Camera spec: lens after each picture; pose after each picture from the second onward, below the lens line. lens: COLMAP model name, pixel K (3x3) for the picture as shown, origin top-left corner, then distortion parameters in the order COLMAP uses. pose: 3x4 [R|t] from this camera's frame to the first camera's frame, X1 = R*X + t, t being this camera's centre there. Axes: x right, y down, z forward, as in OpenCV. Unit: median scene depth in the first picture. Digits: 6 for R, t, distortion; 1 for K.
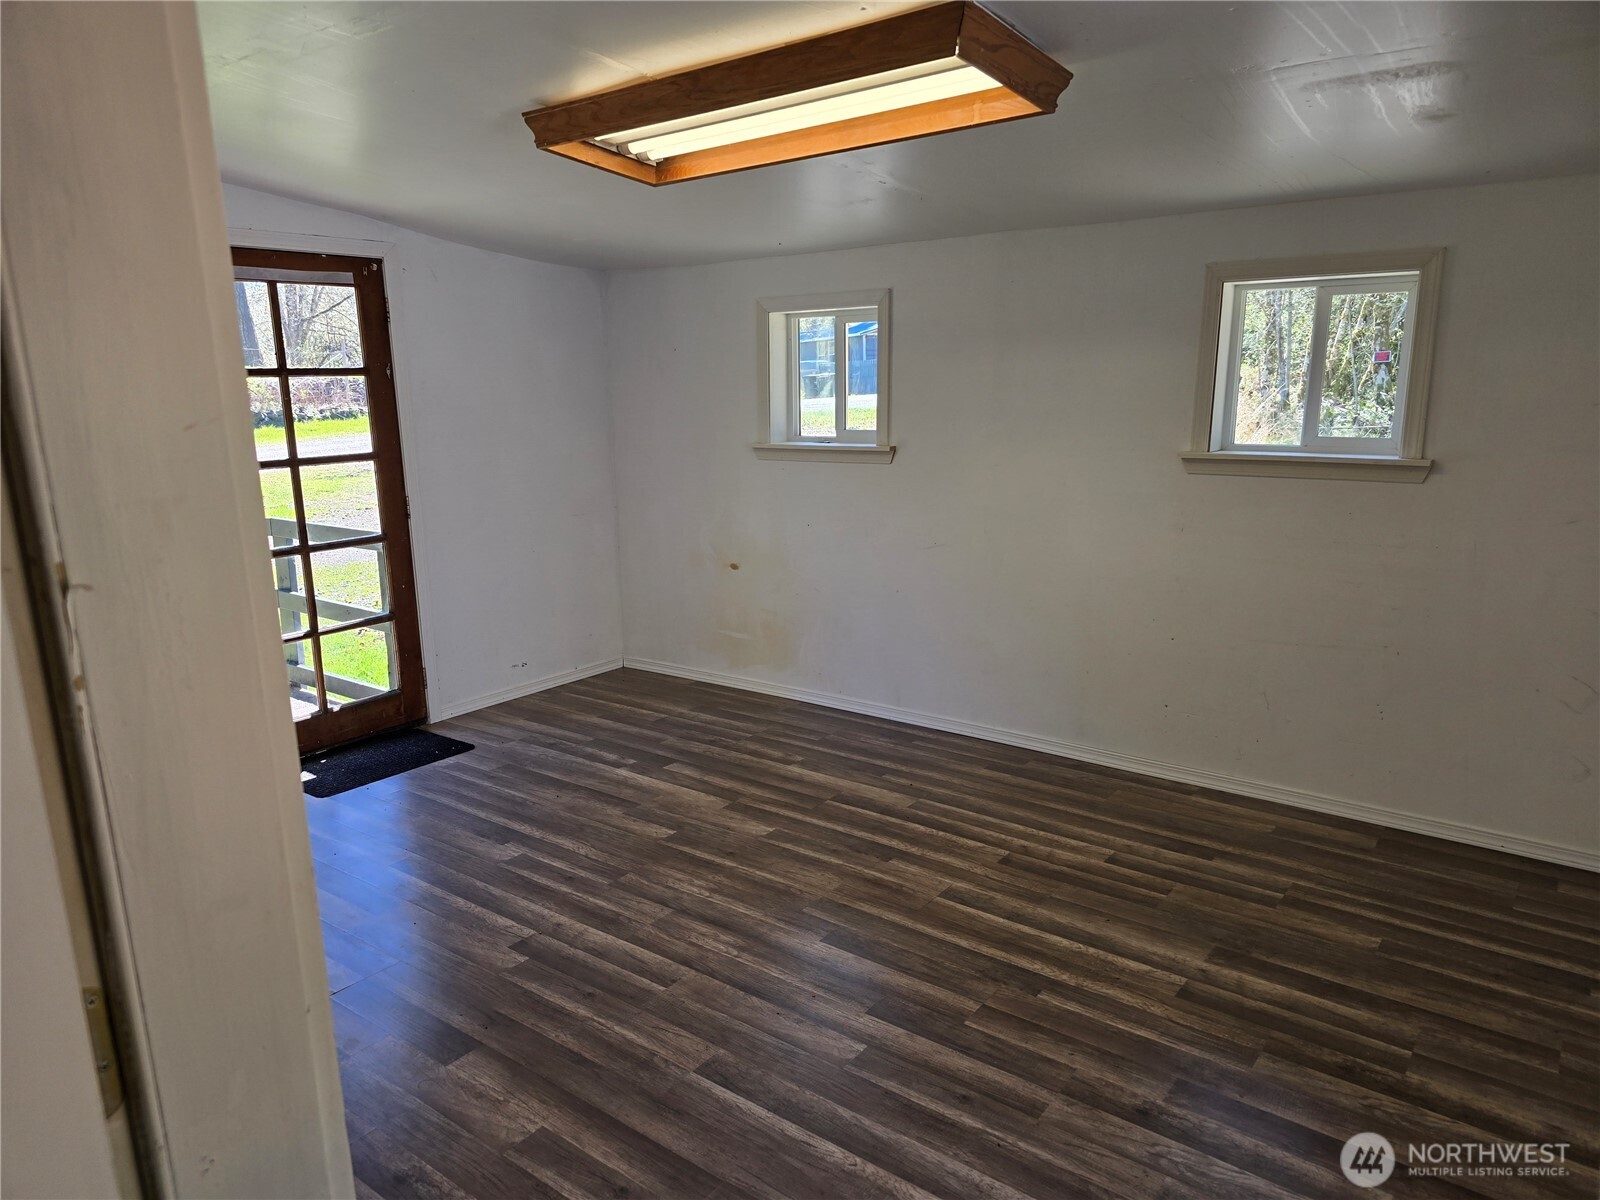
lens RADIAL K [[1068.6, 0, 799.4], [0, 1068.6, 605.8], [0, 0, 1]] dist [0.045029, -0.031999]
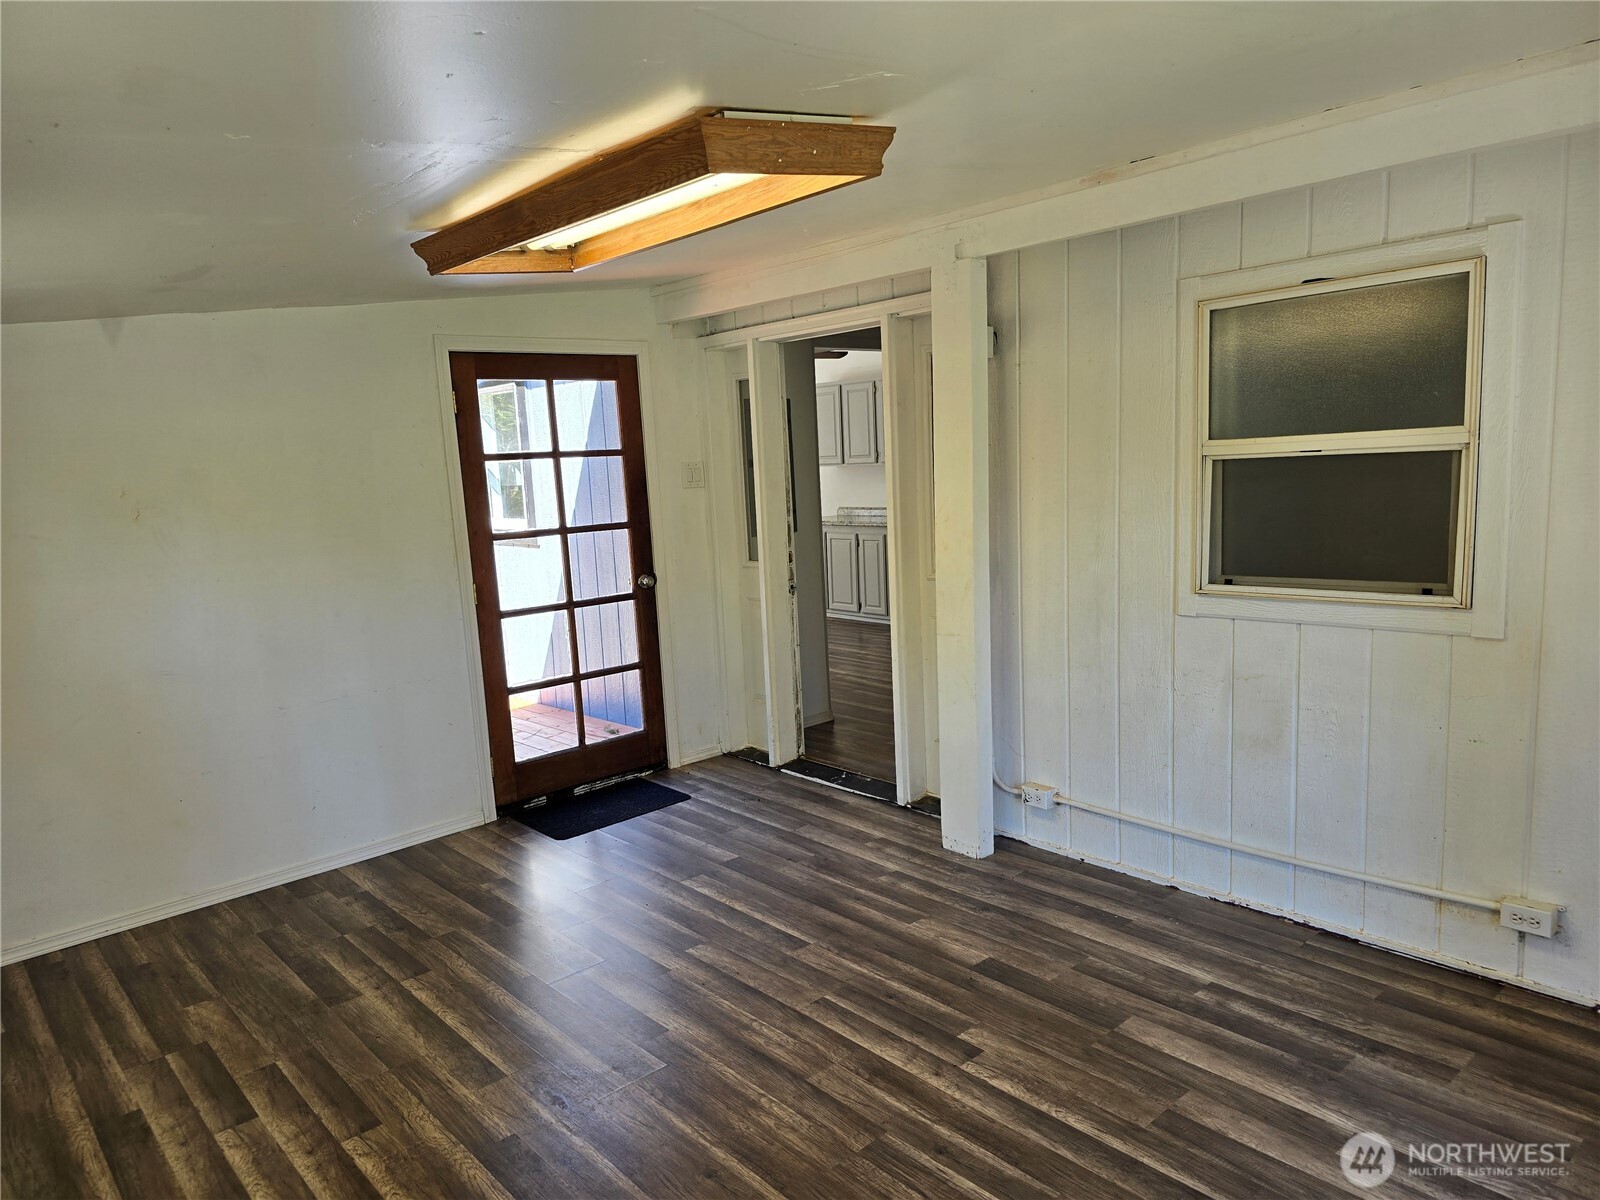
lens RADIAL K [[1068.6, 0, 802.4], [0, 1068.6, 602.8], [0, 0, 1]] dist [0.045029, -0.031999]
pose [[-0.978380, 0.039179, 0.203068, -0.325213], [0.107444, 0.935275, 0.337217, -0.389693], [-0.176713, 0.351745, -0.919265, 1.774935]]
